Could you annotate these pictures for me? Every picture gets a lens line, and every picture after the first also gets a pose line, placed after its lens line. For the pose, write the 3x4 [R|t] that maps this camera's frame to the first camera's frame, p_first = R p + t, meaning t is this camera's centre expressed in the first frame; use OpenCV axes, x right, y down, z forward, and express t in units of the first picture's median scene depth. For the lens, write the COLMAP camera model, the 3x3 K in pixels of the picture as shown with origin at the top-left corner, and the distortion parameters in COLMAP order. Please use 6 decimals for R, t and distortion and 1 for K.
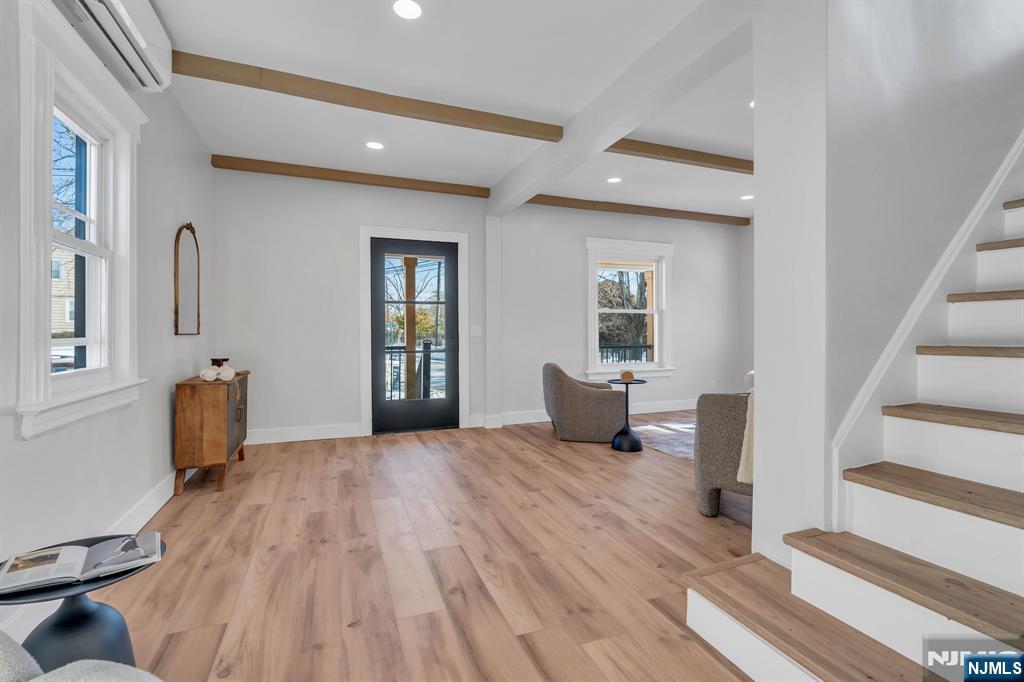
lens RADIAL K [[458.8, 0, 510.3], [0, 458.8, 331.8], [0, 0, 1]] dist [-0.002724, 0.001715]
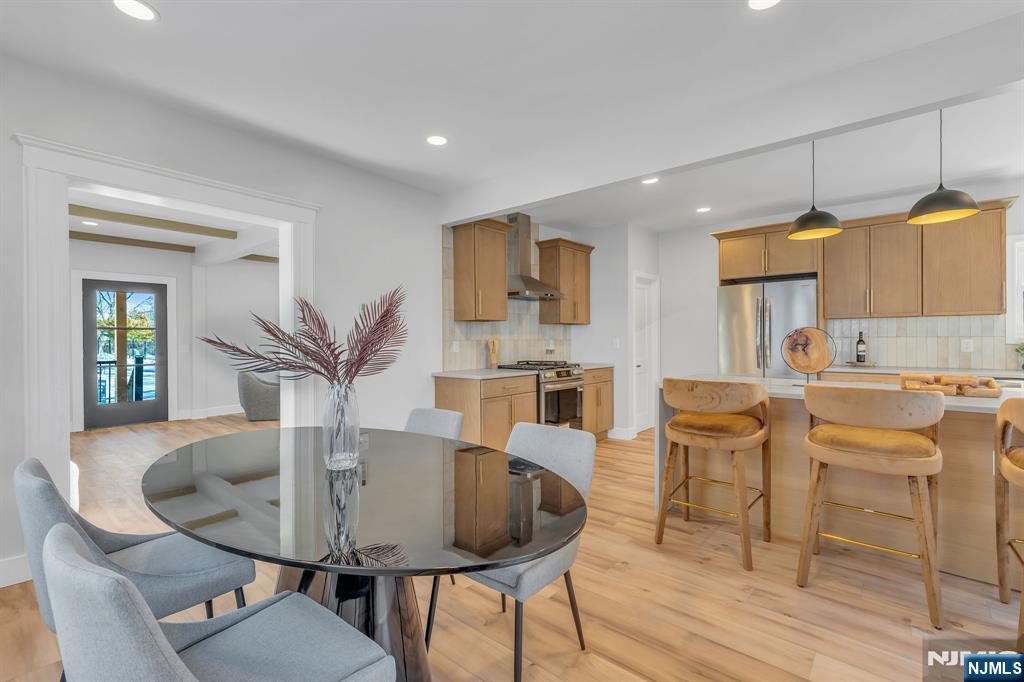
lens RADIAL K [[458.8, 0, 517.3], [0, 458.8, 339.1], [0, 0, 1]] dist [-0.002724, 0.001715]
pose [[0.876748, -0.000925, 0.480950, 0.164520], [0.000203, 0.999999, 0.001554, -0.039325], [-0.480951, -0.001265, 0.876747, -0.794321]]
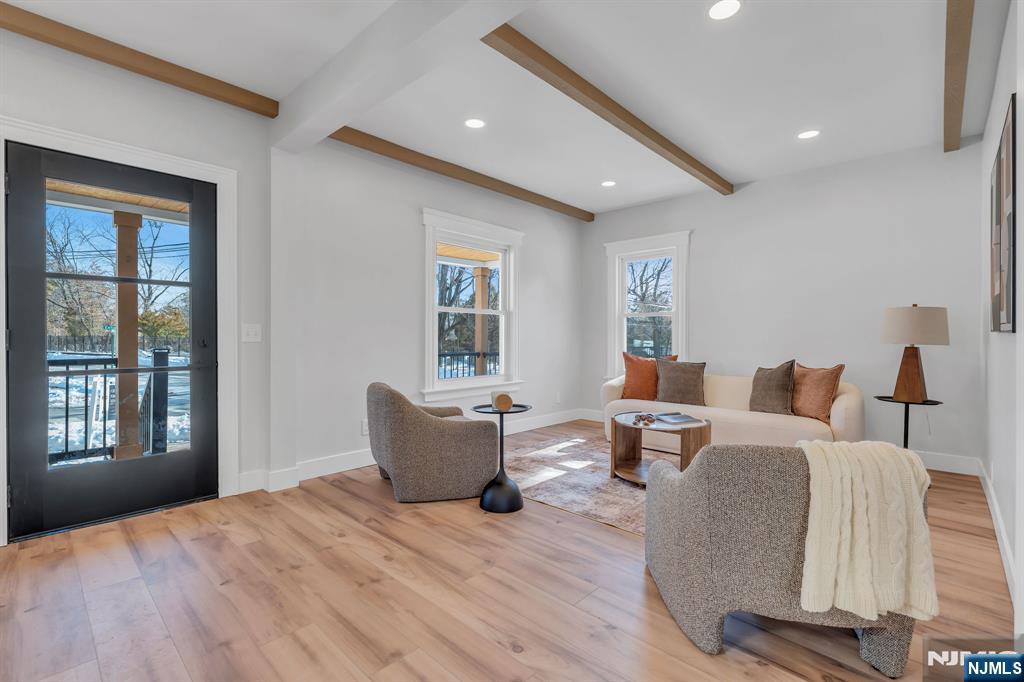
lens RADIAL K [[458.8, 0, 509.3], [0, 458.8, 340.6], [0, 0, 1]] dist [-0.002724, 0.001715]
pose [[0.903624, 0.003755, 0.428310, -0.030306], [-0.006433, 0.999968, 0.004805, 0.002874], [-0.428278, -0.007097, 0.903619, 0.354300]]
